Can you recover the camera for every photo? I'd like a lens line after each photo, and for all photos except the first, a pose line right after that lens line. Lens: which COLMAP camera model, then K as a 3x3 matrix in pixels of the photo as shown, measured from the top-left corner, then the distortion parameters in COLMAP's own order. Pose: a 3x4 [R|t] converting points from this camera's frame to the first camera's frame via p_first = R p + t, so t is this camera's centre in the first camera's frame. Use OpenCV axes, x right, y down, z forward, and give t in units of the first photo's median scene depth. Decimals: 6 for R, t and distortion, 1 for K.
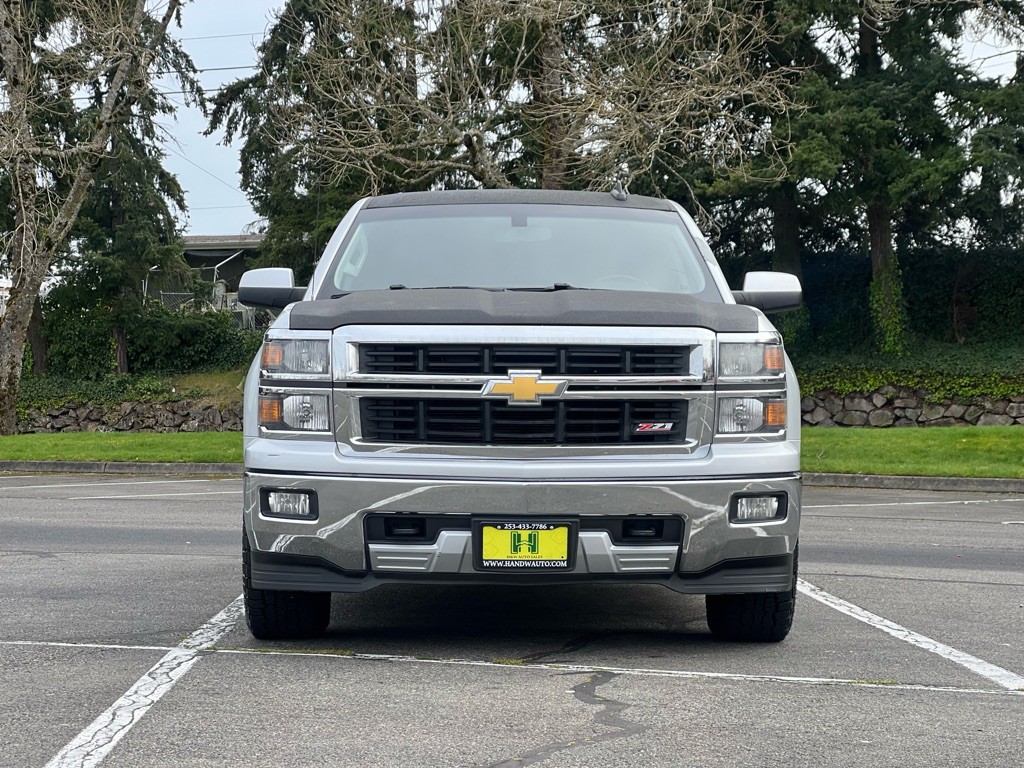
lens RADIAL K [[2097.4, 0, 516.3], [0, 2097.4, 386.5], [0, 0, 1]] dist [0.292733, 0.000000]
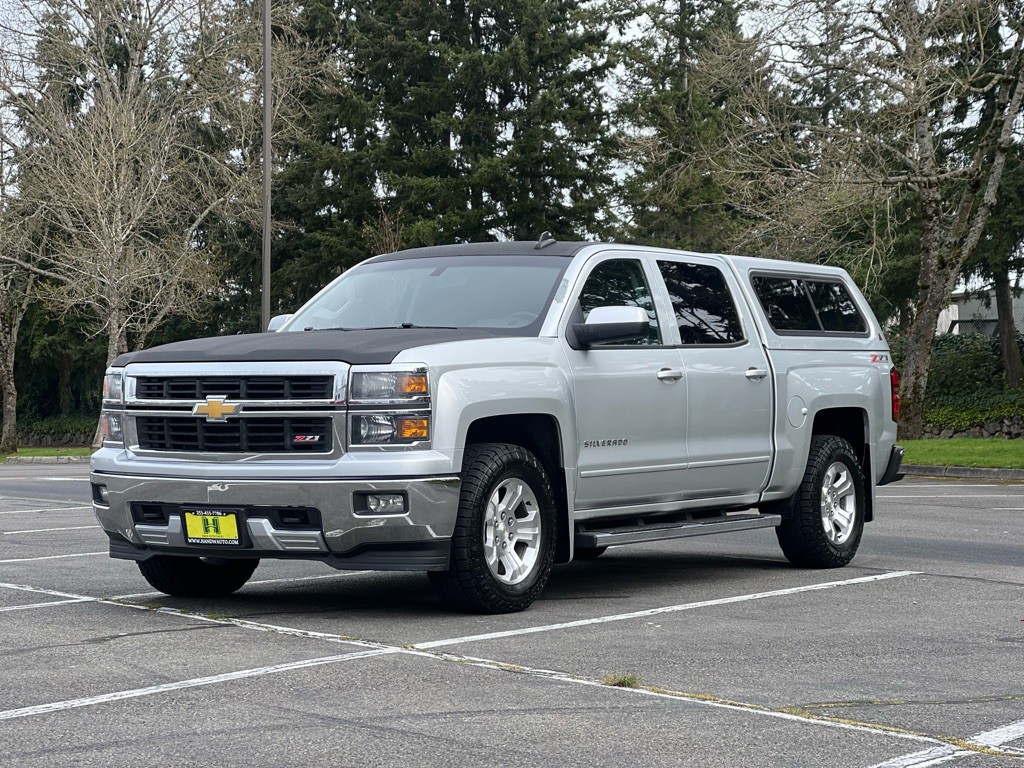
lens RADIAL K [[2081.4, 0, 513.9], [0, 2081.4, 385.1], [0, 0, 1]] dist [0.148002, 0.000000]
pose [[0.840158, -0.009302, -0.542262, 0.872106], [0.007606, 0.999957, -0.005368, -0.005844], [0.542289, 0.000386, 0.840192, -0.006216]]
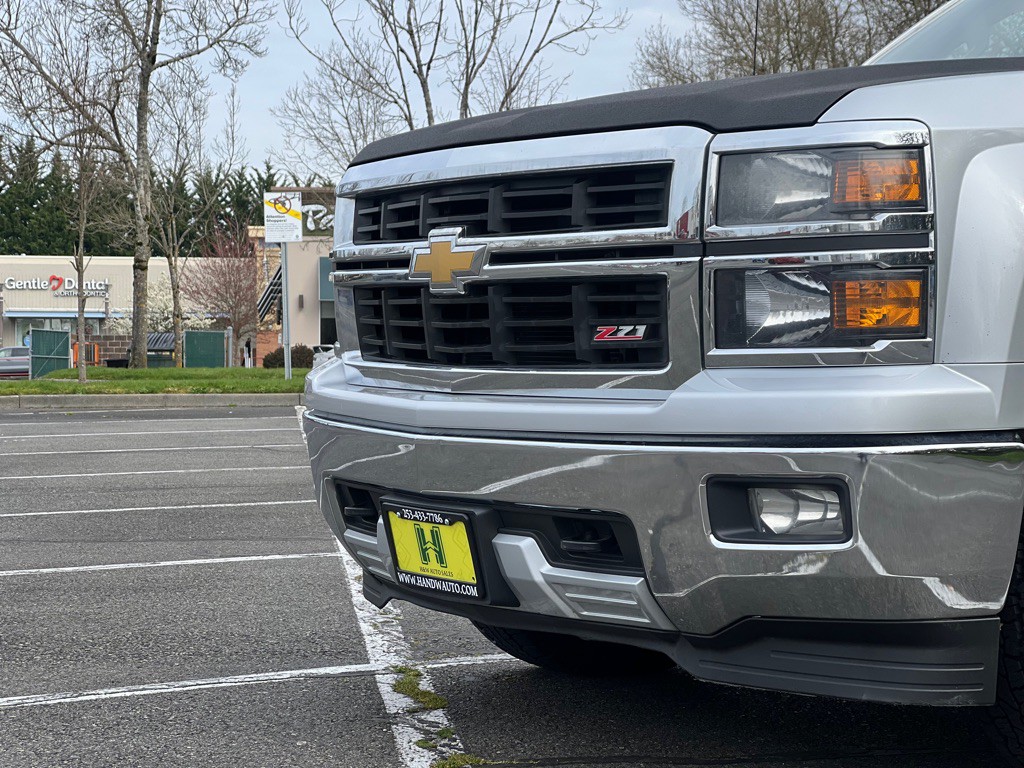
lens RADIAL K [[2251.0, 0, 518.4], [0, 2251.0, 377.3], [0, 0, 1]] dist [0.139426, 0.000000]
pose [[0.507957, 0.014424, -0.861262, 0.511970], [0.009994, 0.999694, 0.022637, 0.017536], [0.861324, -0.020106, 0.507657, 0.715902]]
